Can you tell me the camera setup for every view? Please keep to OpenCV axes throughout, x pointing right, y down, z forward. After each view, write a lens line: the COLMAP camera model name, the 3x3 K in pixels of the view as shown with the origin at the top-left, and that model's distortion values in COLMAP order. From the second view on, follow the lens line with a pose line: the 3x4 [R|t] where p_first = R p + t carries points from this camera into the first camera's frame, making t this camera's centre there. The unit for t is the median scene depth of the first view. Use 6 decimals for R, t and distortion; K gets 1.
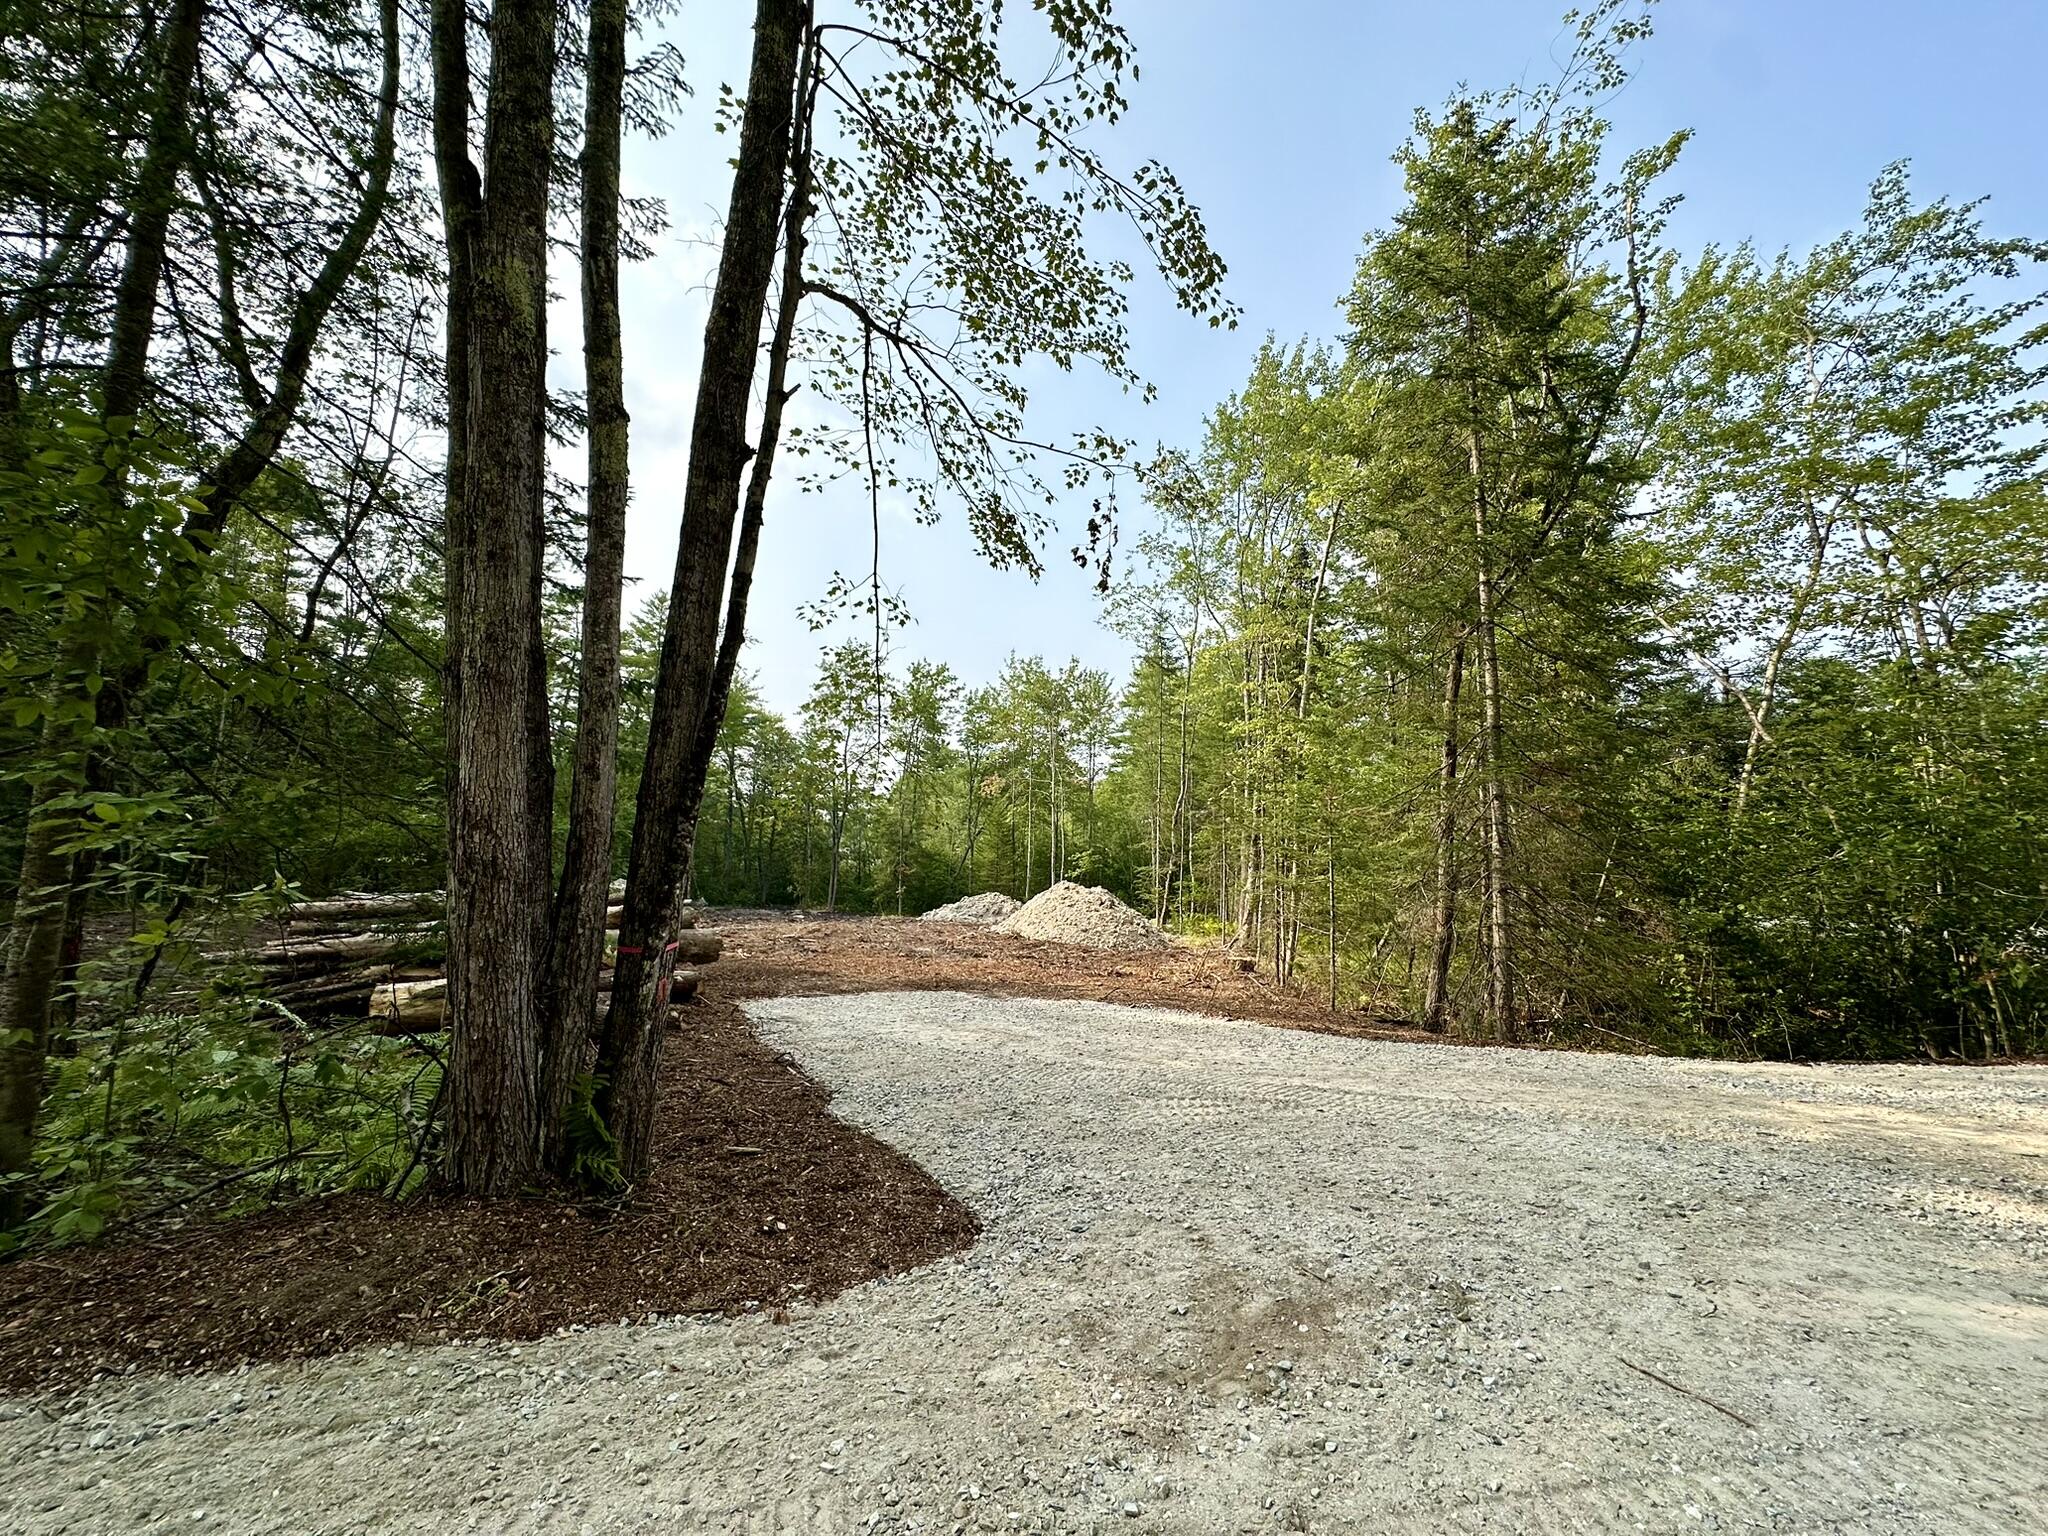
lens RADIAL K [[810.9, 0, 1017.3], [0, 810.9, 765.7], [0, 0, 1]] dist [-0.000135, -0.000354]
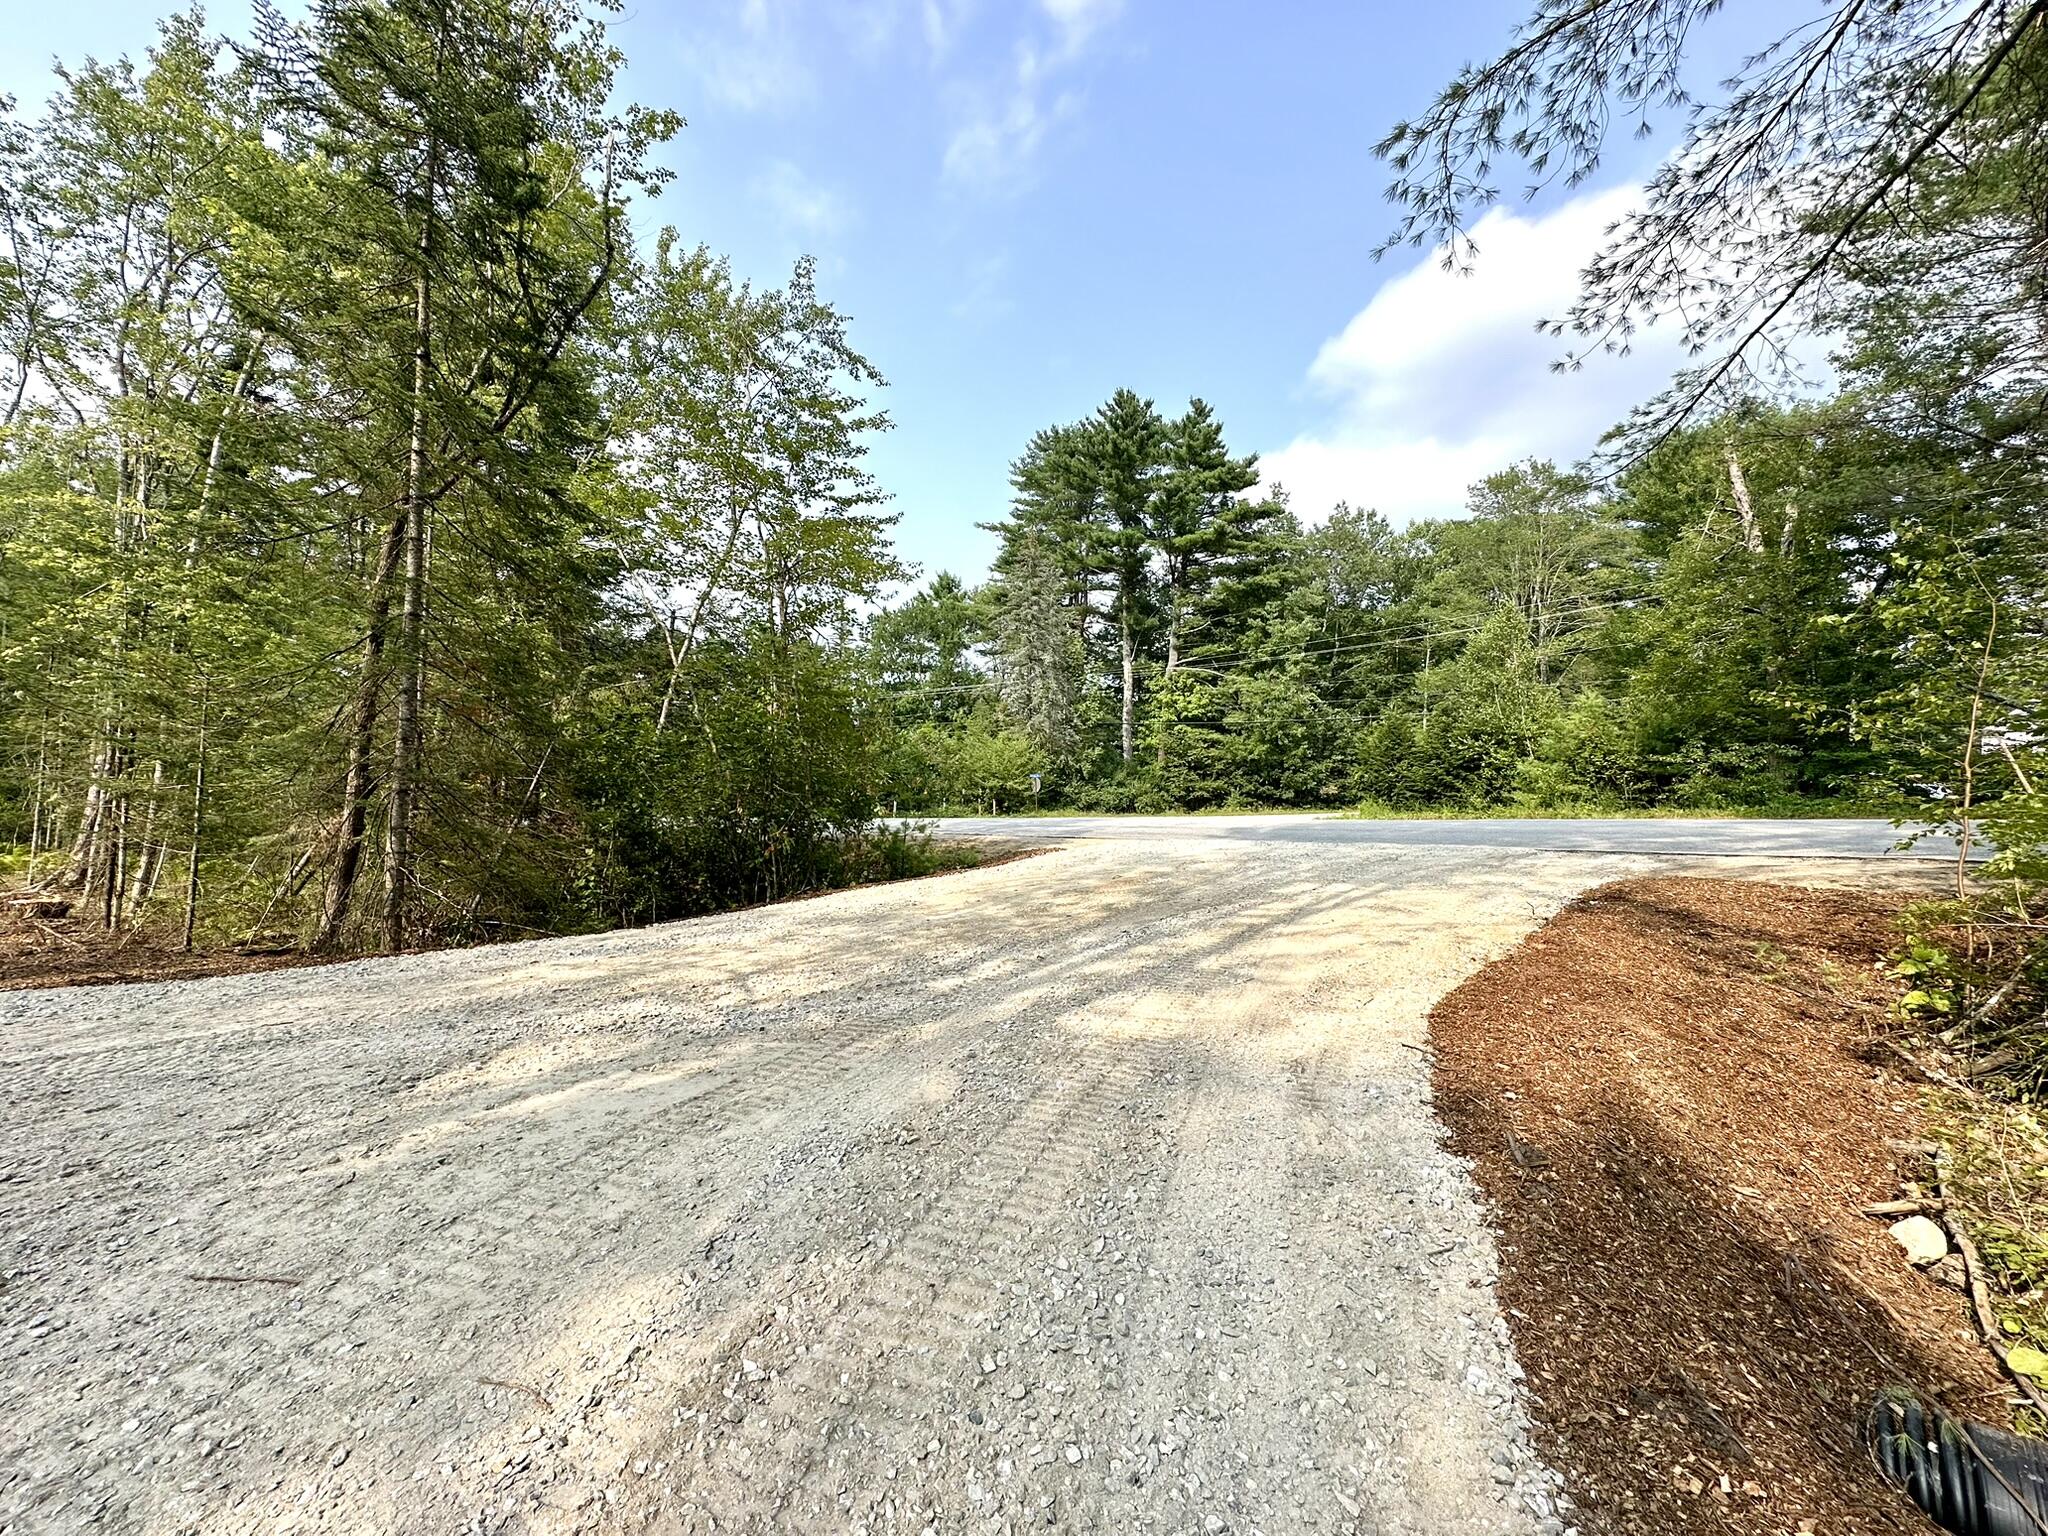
lens RADIAL K [[810.9, 0, 1017.3], [0, 810.9, 765.7], [0, 0, 1]] dist [-0.000135, -0.000354]
pose [[0.458412, 0.019207, 0.888532, 0.025849], [-0.115128, 0.992626, 0.037940, 0.002648], [-0.881251, -0.119688, 0.457243, -0.010358]]
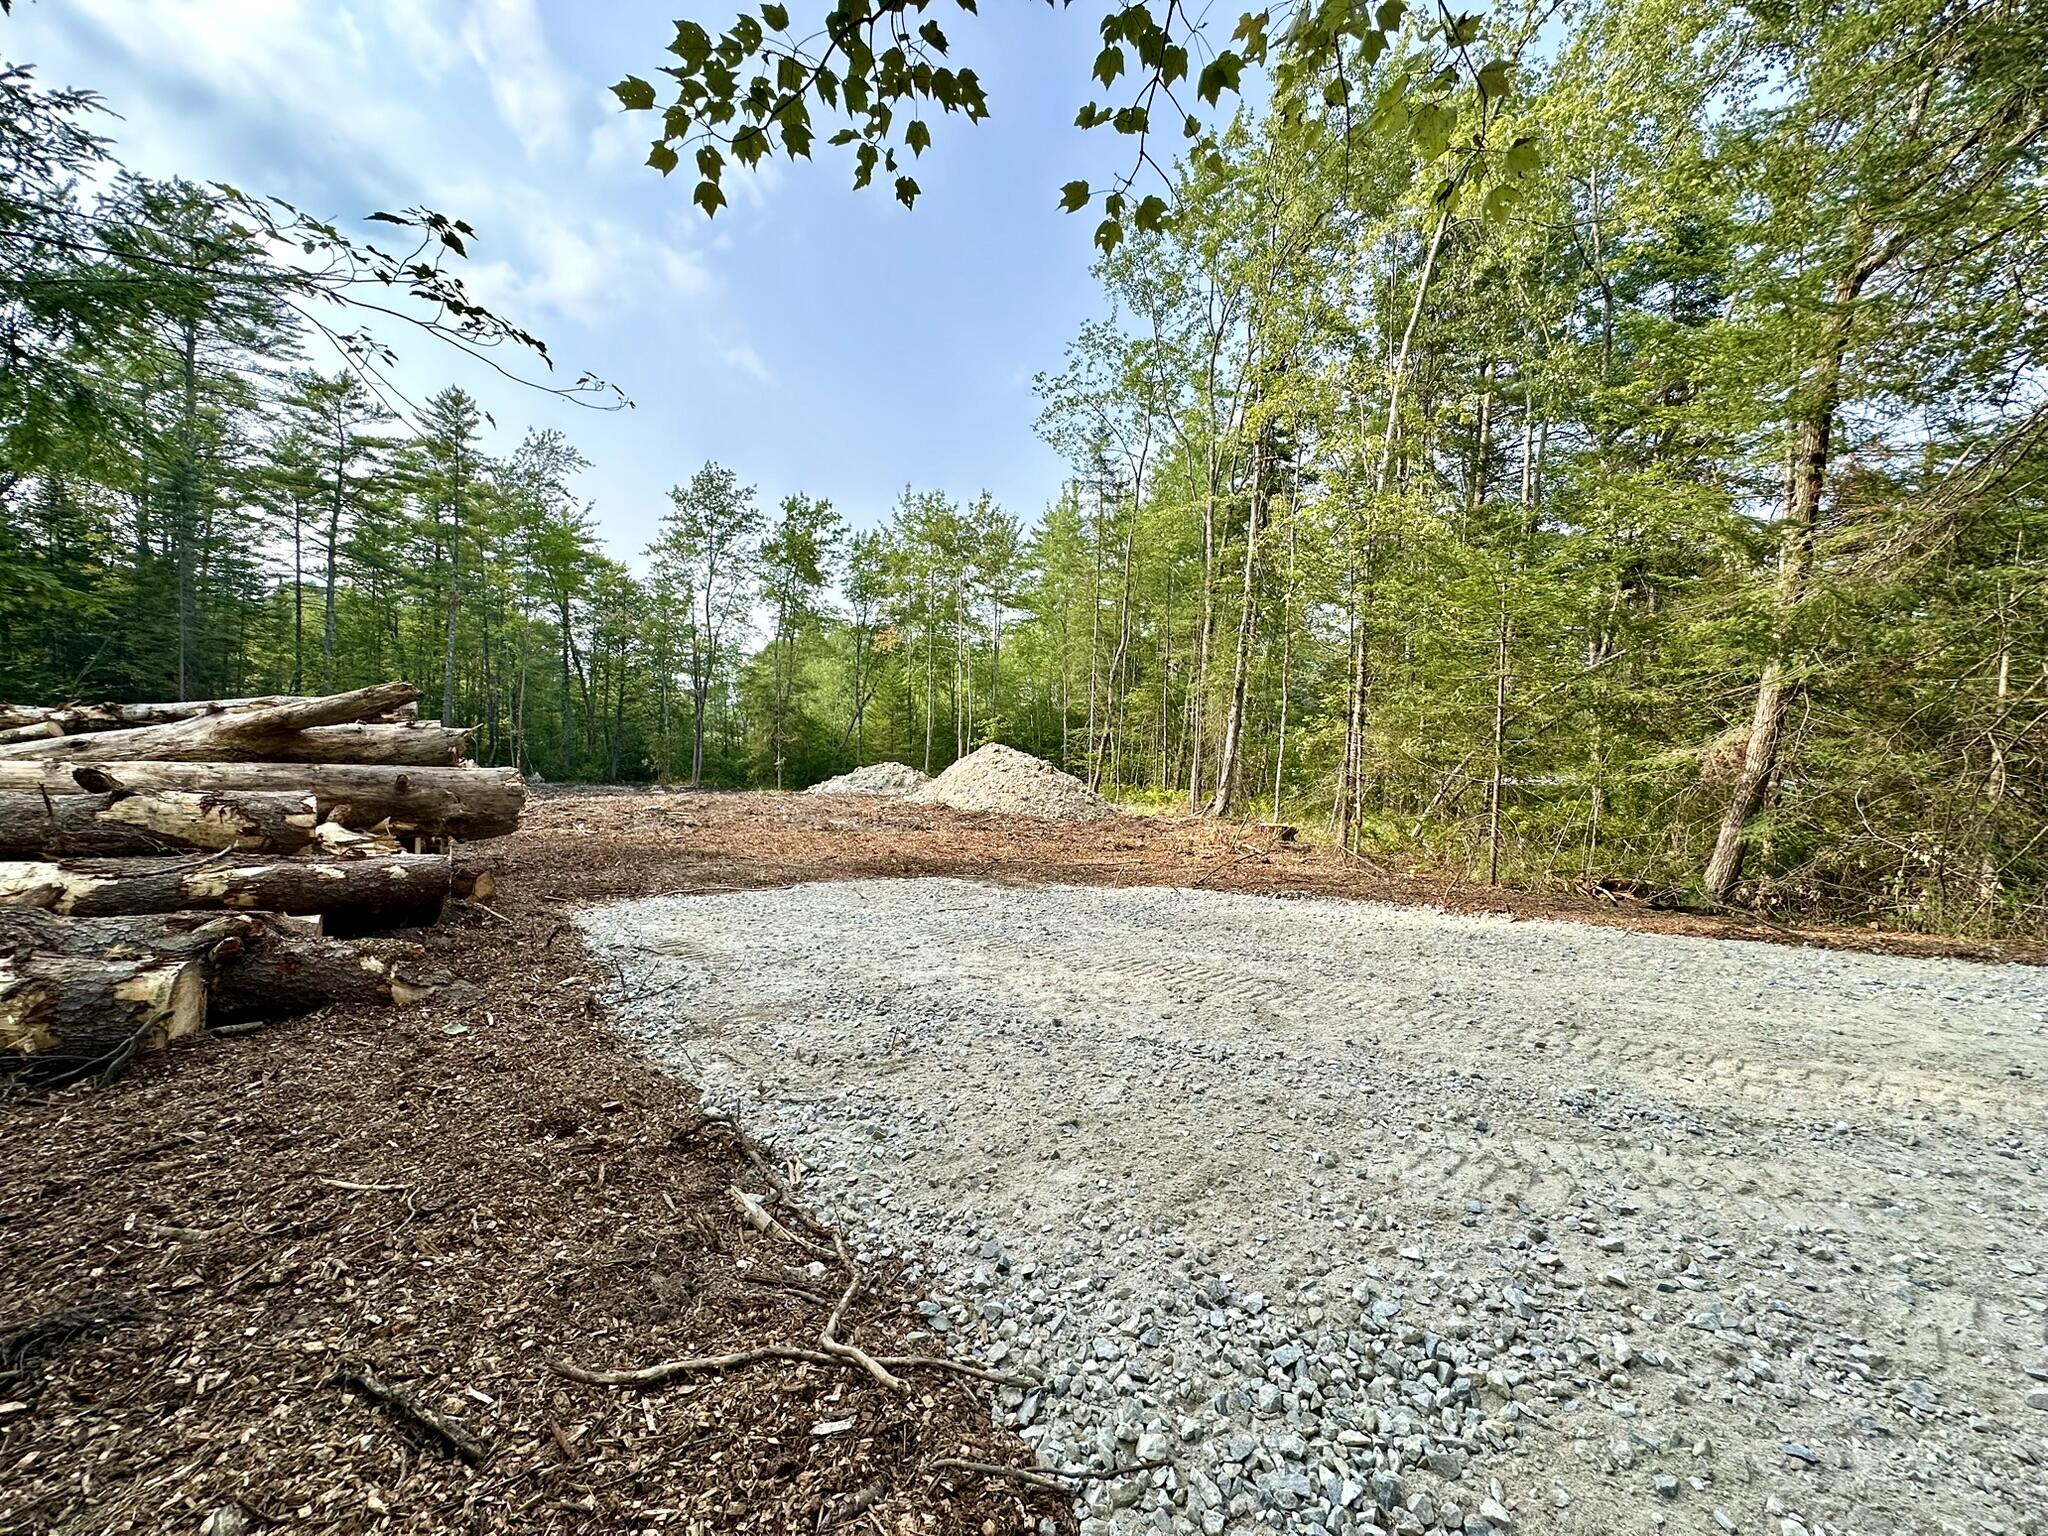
lens RADIAL K [[814.4, 0, 1019.4], [0, 814.4, 768.2], [0, 0, 1]] dist [-0.000350, -0.000043]
pose [[0.986788, -0.004373, 0.161956, -0.046053], [-0.019811, 0.988877, 0.147408, 0.038000], [-0.160799, -0.148669, 0.975726, 0.146835]]
